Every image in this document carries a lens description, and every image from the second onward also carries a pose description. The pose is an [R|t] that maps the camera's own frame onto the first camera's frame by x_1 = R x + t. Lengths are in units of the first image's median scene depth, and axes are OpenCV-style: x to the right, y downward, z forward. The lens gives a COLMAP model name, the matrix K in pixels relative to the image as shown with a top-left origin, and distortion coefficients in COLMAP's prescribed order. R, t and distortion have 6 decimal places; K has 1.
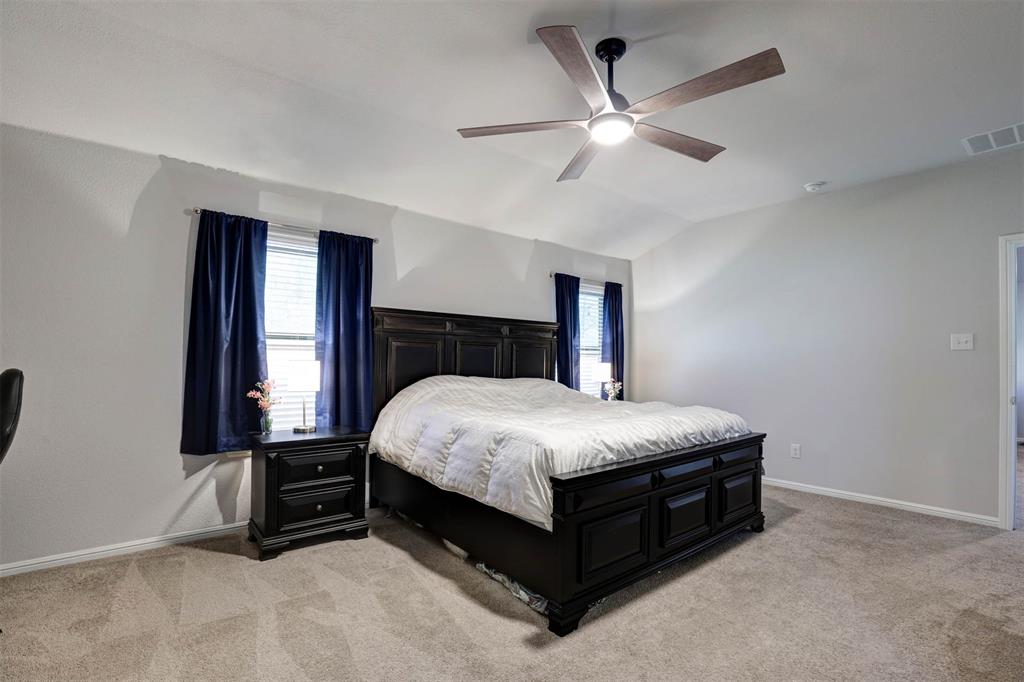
lens RADIAL K [[475.8, 0, 507.9], [0, 475.8, 358.3], [0, 0, 1]] dist [-0.023566, 0.000226]
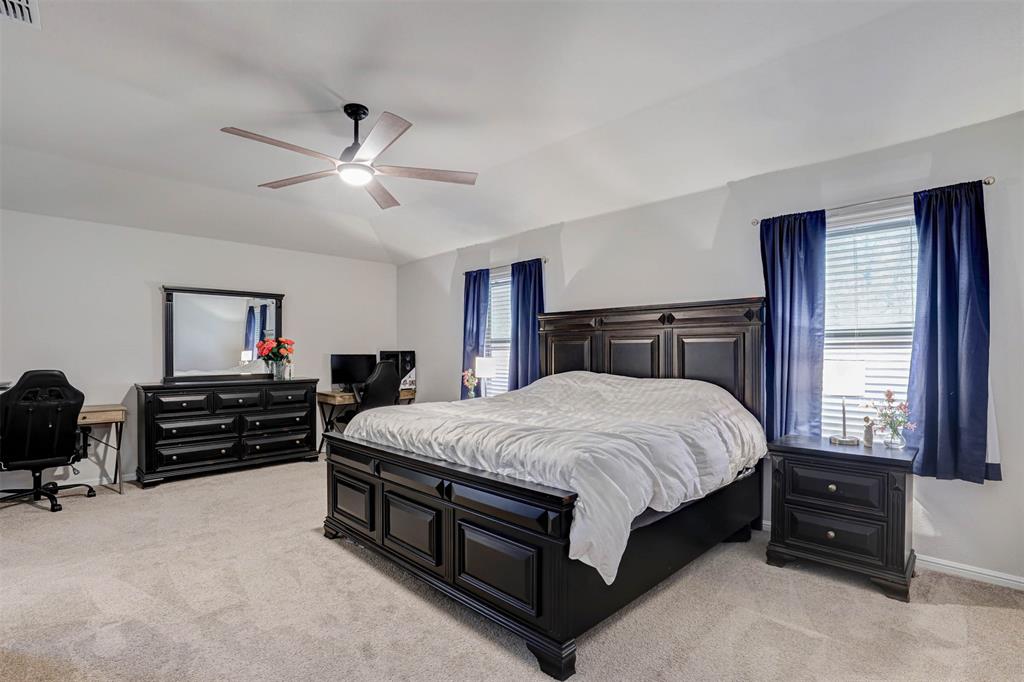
lens RADIAL K [[475.9, 0, 512.7], [0, 475.9, 353.8], [0, 0, 1]] dist [-0.058416, 0.000065]
pose [[0.101013, -0.010544, -0.994829, 0.998835], [0.007188, 0.999925, -0.009868, 0.009405], [0.994859, -0.006154, 0.101081, 0.856334]]
